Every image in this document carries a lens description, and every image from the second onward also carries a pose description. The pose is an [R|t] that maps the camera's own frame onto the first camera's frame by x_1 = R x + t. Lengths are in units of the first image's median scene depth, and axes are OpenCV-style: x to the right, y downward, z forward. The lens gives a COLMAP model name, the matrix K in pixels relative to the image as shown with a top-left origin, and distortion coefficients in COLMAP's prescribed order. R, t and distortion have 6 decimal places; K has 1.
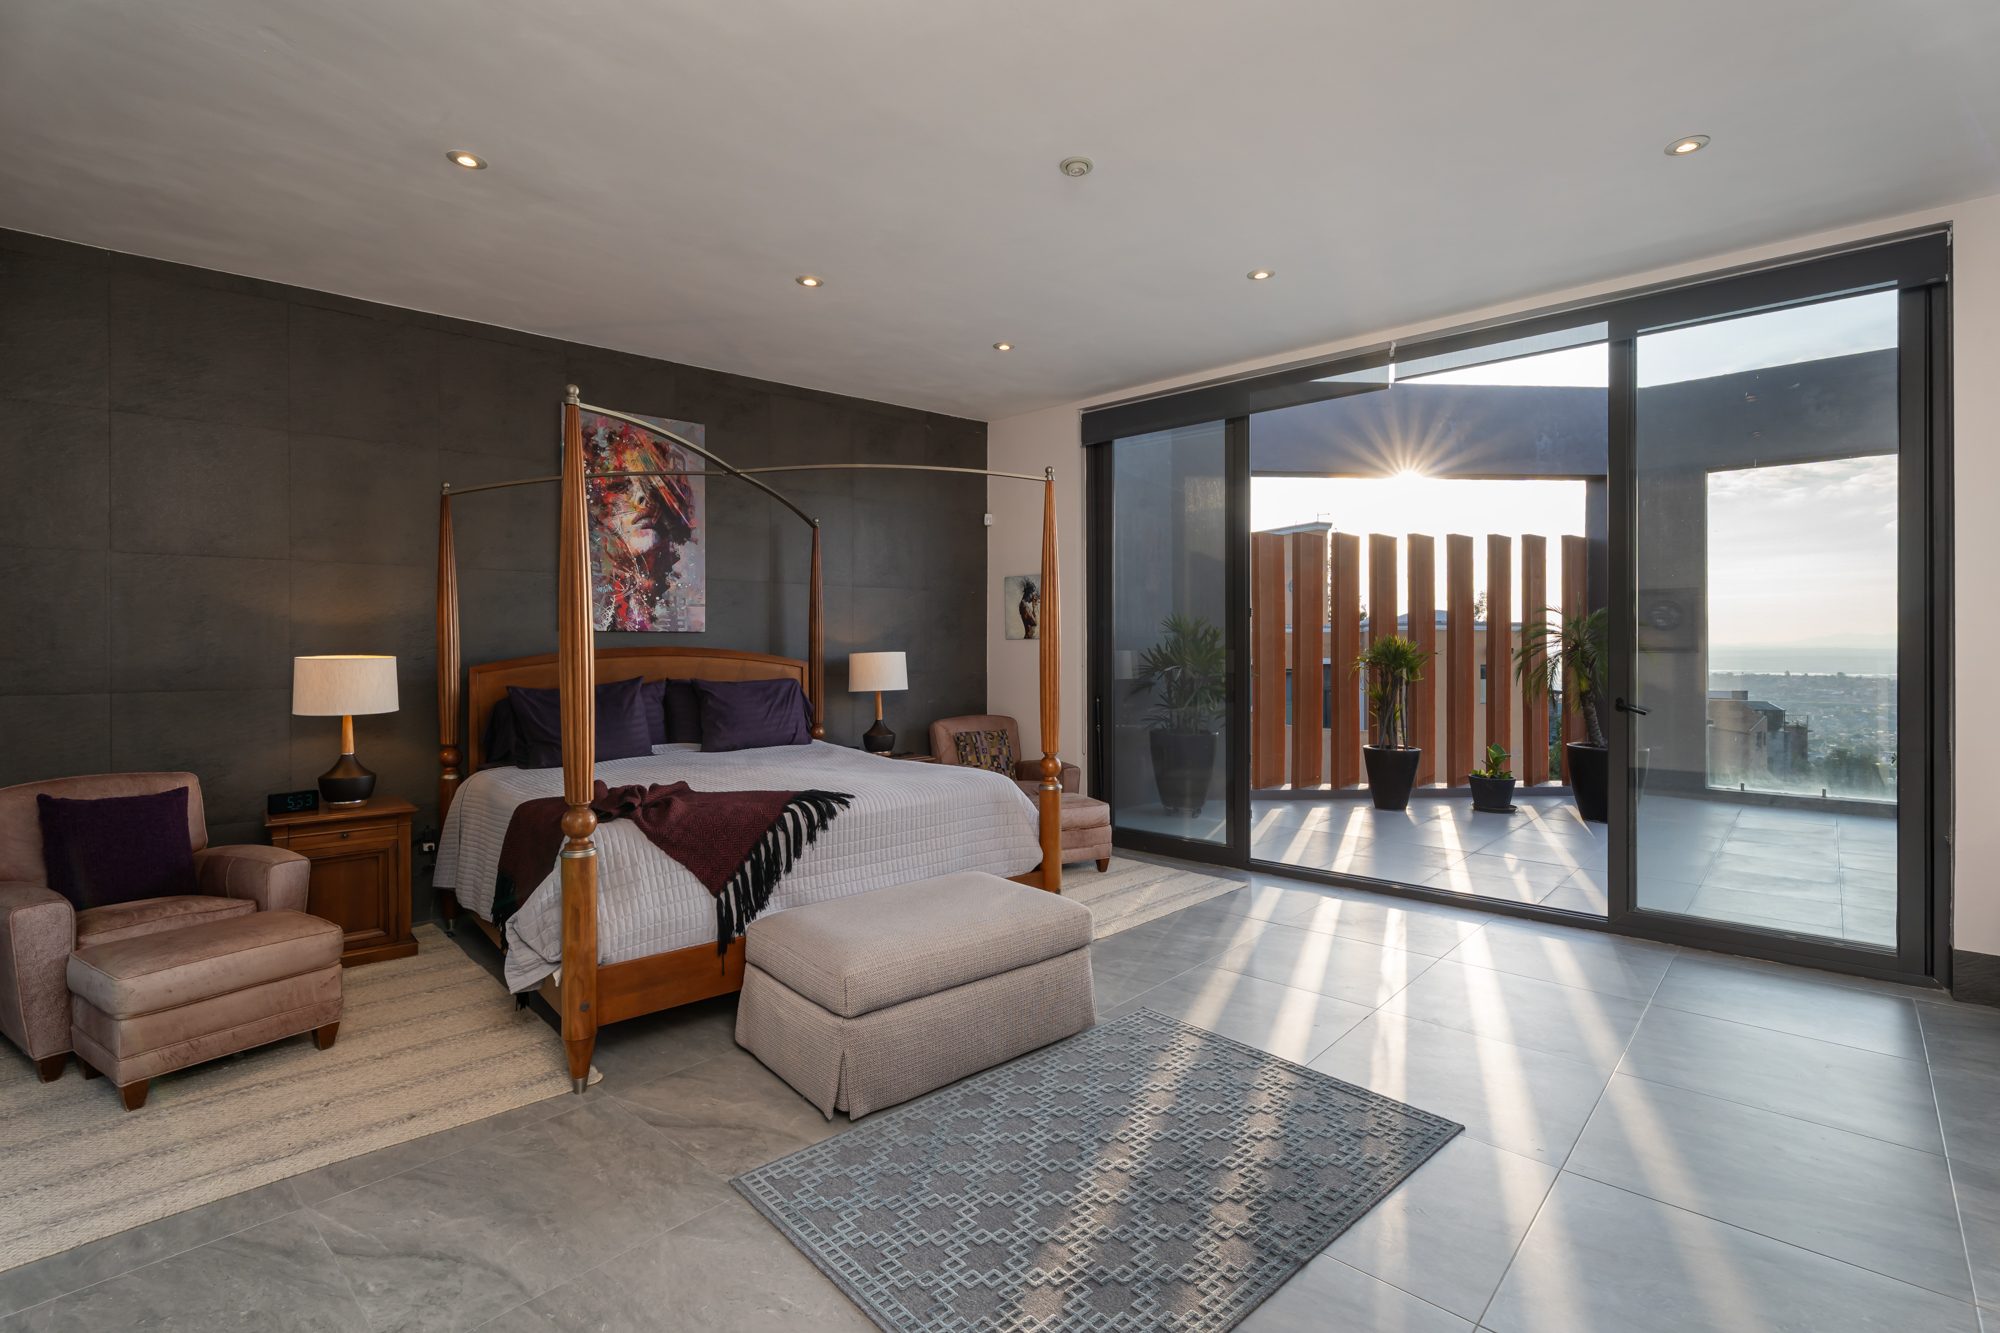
lens RADIAL K [[927.2, 0, 977.9], [0, 927.2, 649.6], [0, 0, 1]] dist [0.008145, -0.000160]
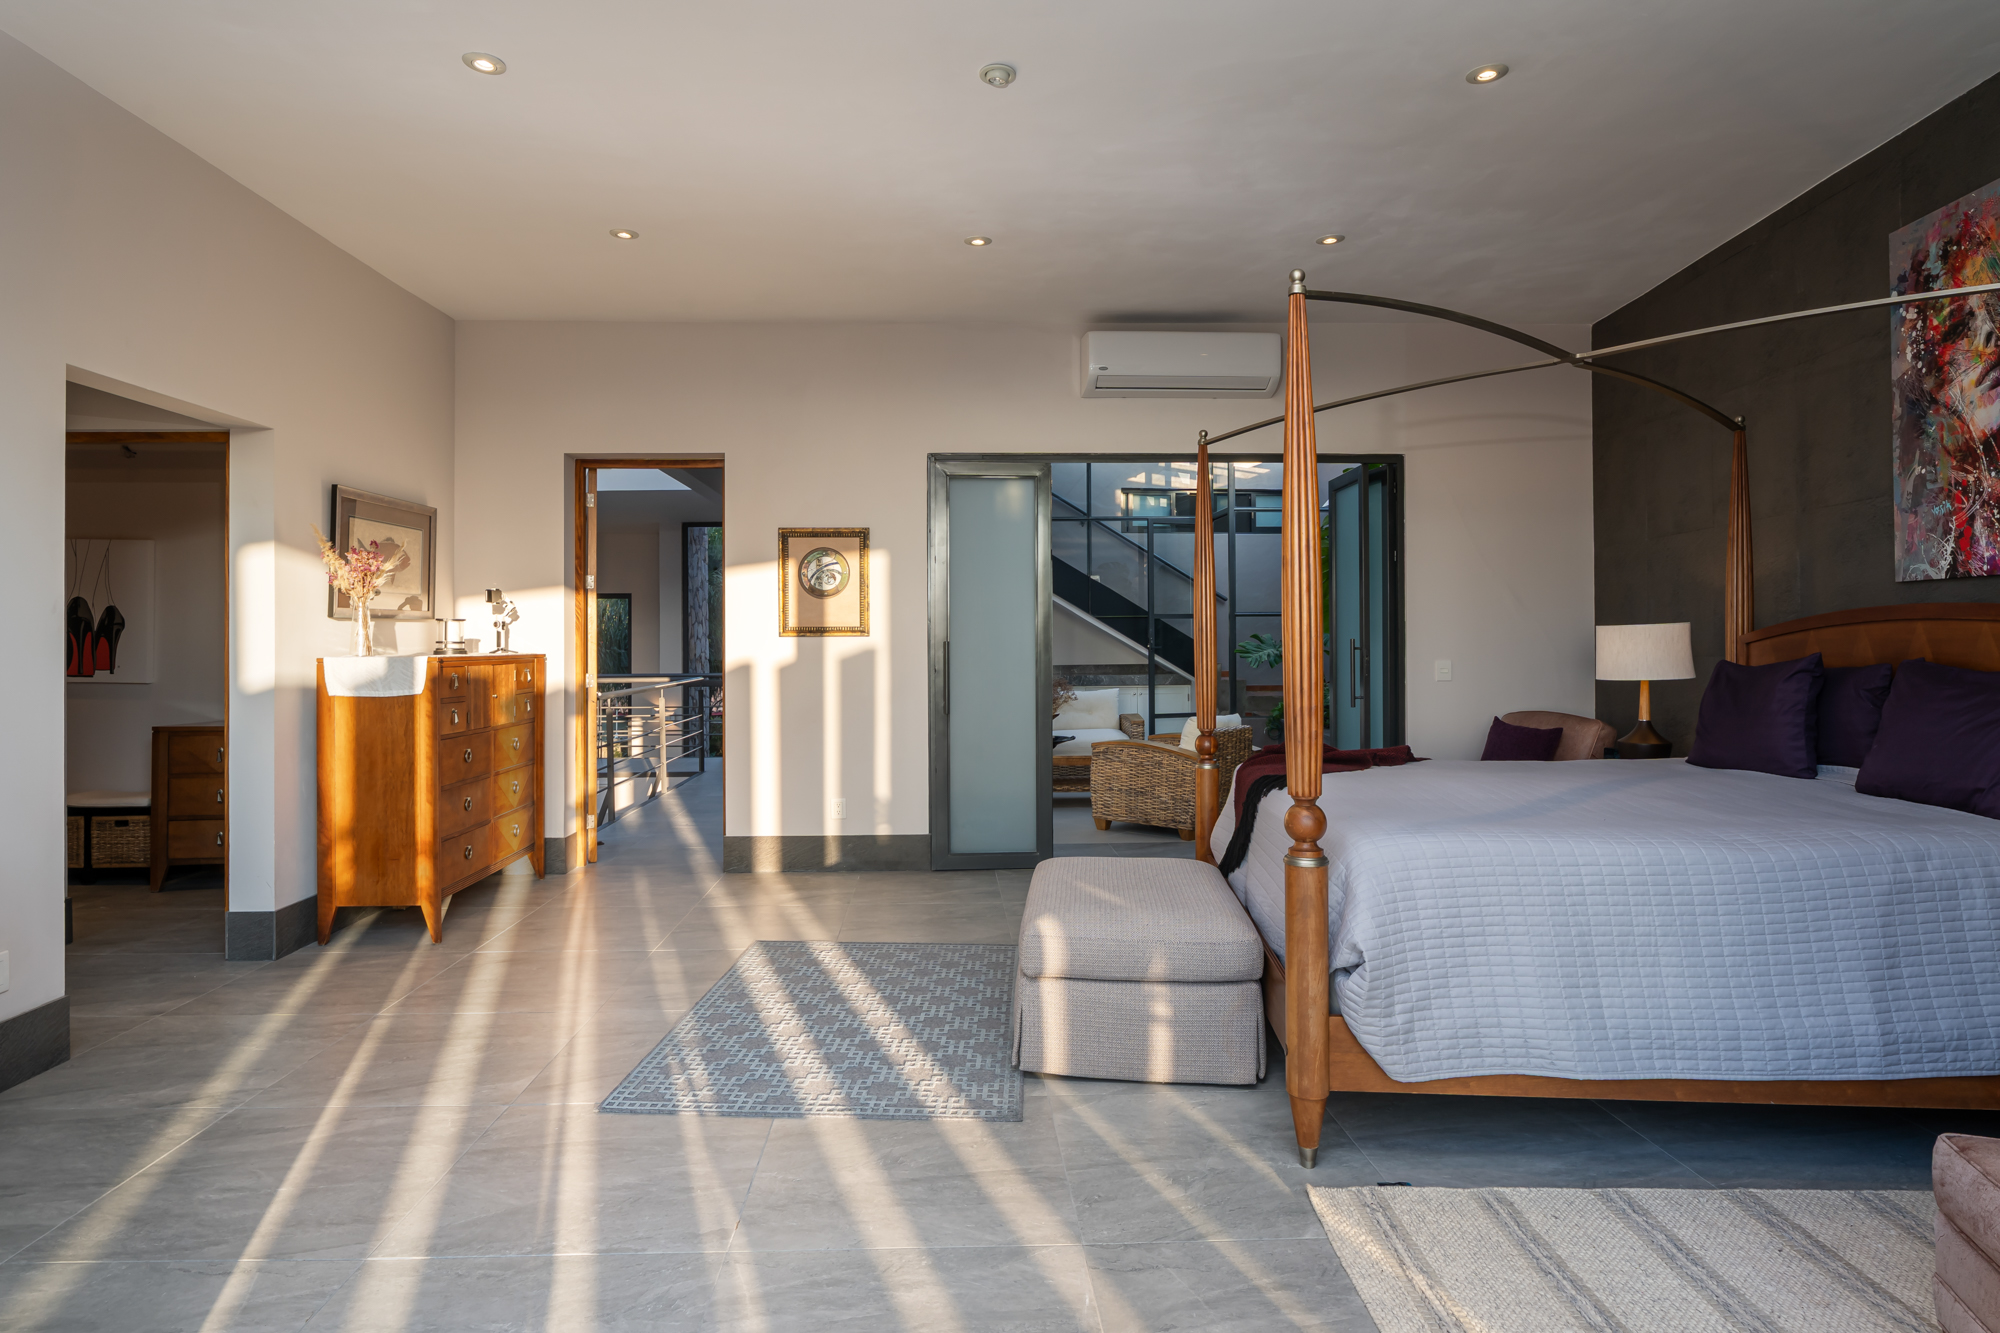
lens RADIAL K [[1068.0, 0, 1021.7], [0, 1068.0, 644.3], [0, 0, 1]] dist [-0.014528, 0.001918]
pose [[-0.667054, 0.013484, -0.744888, 0.506554], [0.012908, 0.999895, 0.006541, 0.010574], [0.744898, -0.005251, -0.667158, 1.006847]]
